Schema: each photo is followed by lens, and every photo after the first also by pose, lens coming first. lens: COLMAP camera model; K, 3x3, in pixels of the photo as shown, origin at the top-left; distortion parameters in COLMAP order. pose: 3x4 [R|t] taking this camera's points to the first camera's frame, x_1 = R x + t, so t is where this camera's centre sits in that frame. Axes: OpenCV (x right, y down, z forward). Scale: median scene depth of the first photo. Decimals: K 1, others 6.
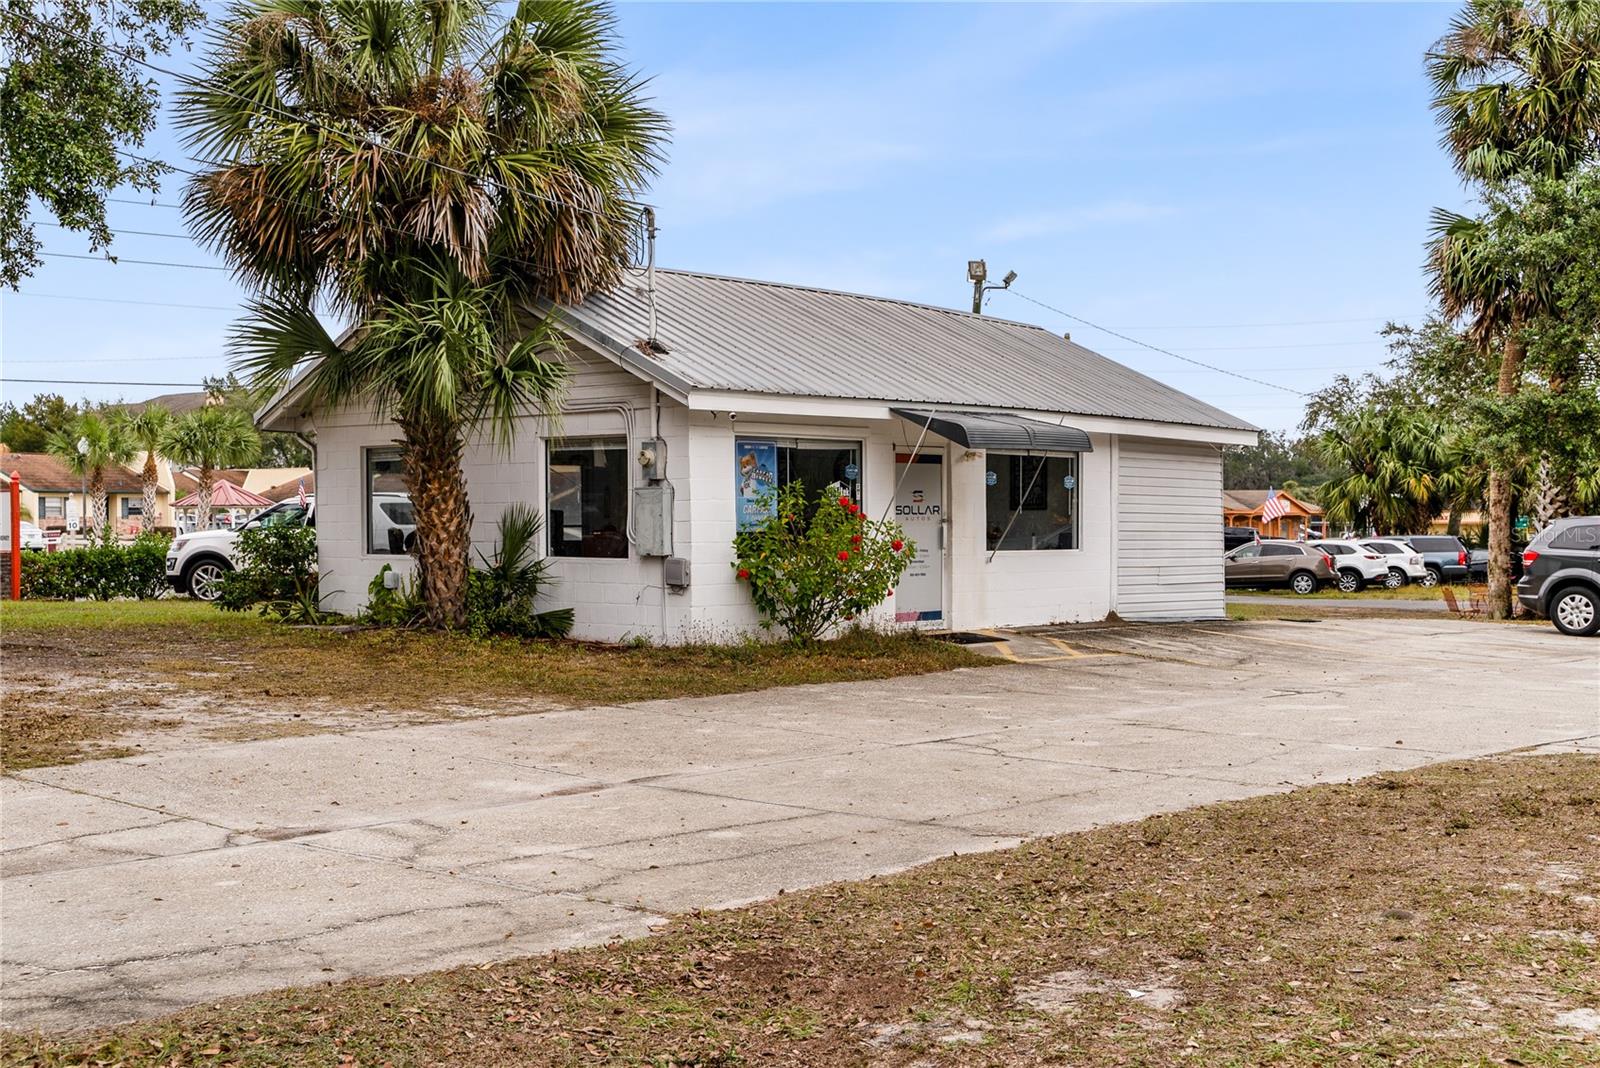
lens RADIAL K [[1863.4, 0, 800.0], [0, 1863.4, 534.0], [0, 0, 1]] dist [0.005943, 0.010823]
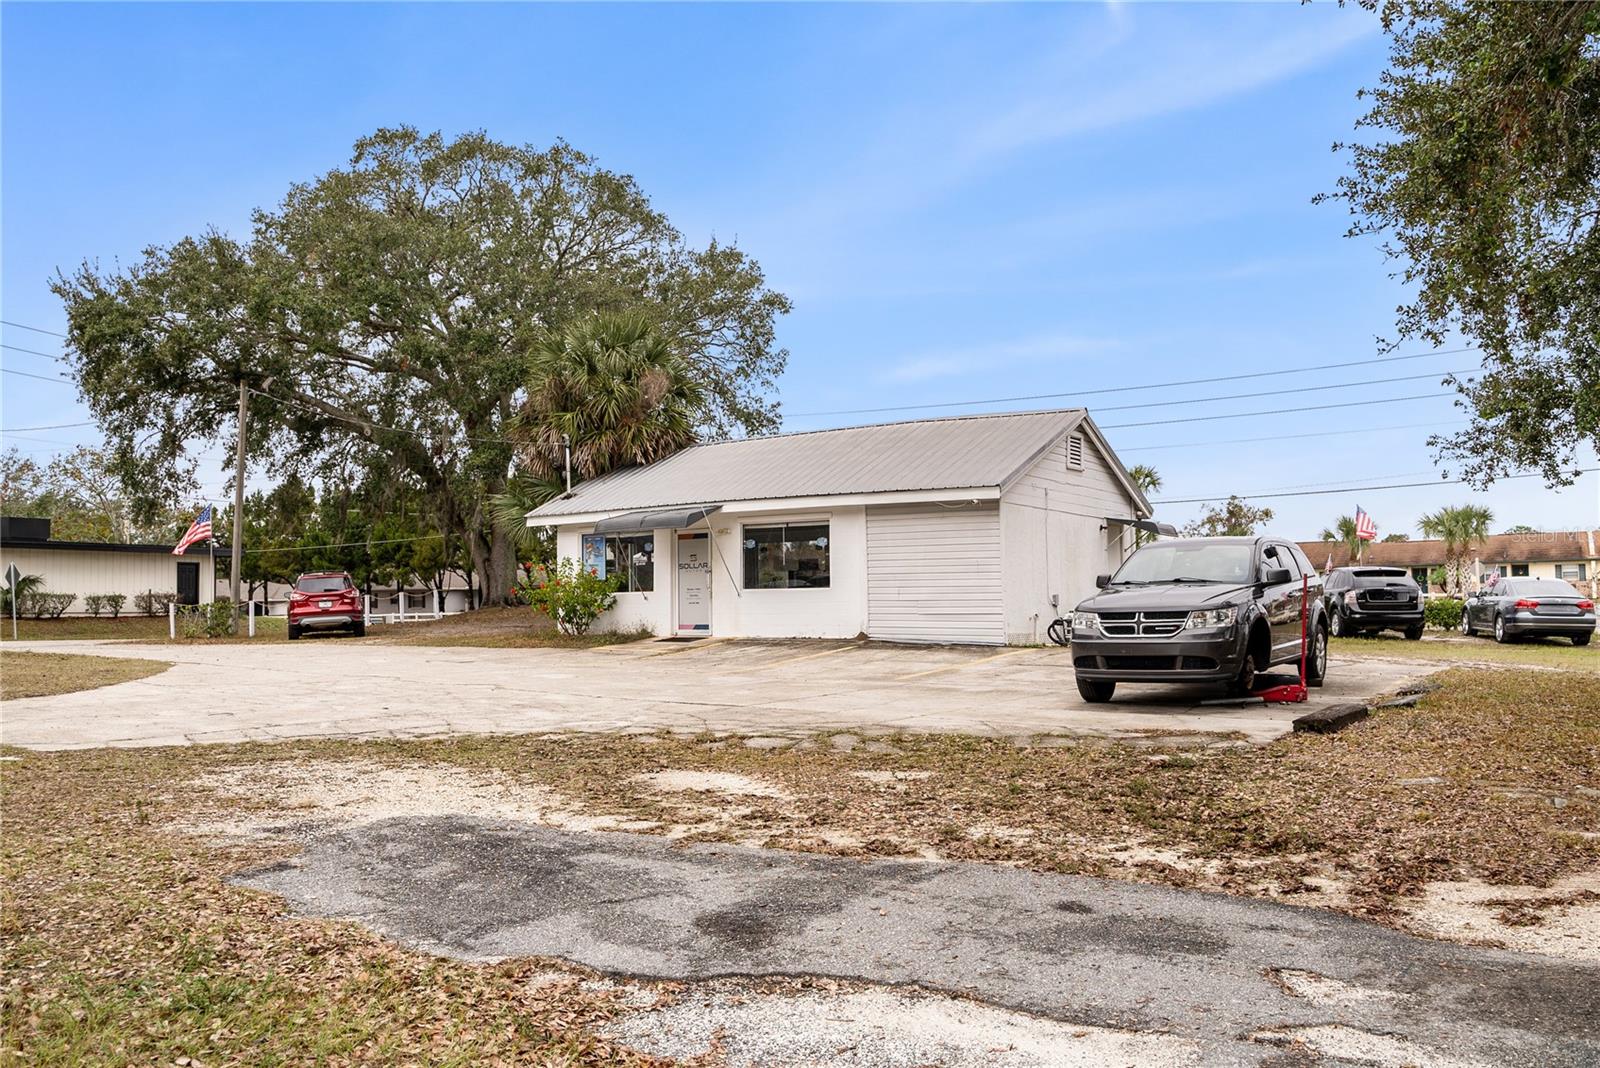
lens RADIAL K [[1401.8, 0, 800.0], [0, 1401.8, 534.0], [0, 0, 1]] dist [-0.088735, -0.000528]
pose [[0.101990, -0.049656, -0.993545, 1.307530], [0.005634, 0.998766, -0.049339, 0.021445], [0.994769, -0.000566, 0.102144, 0.919851]]
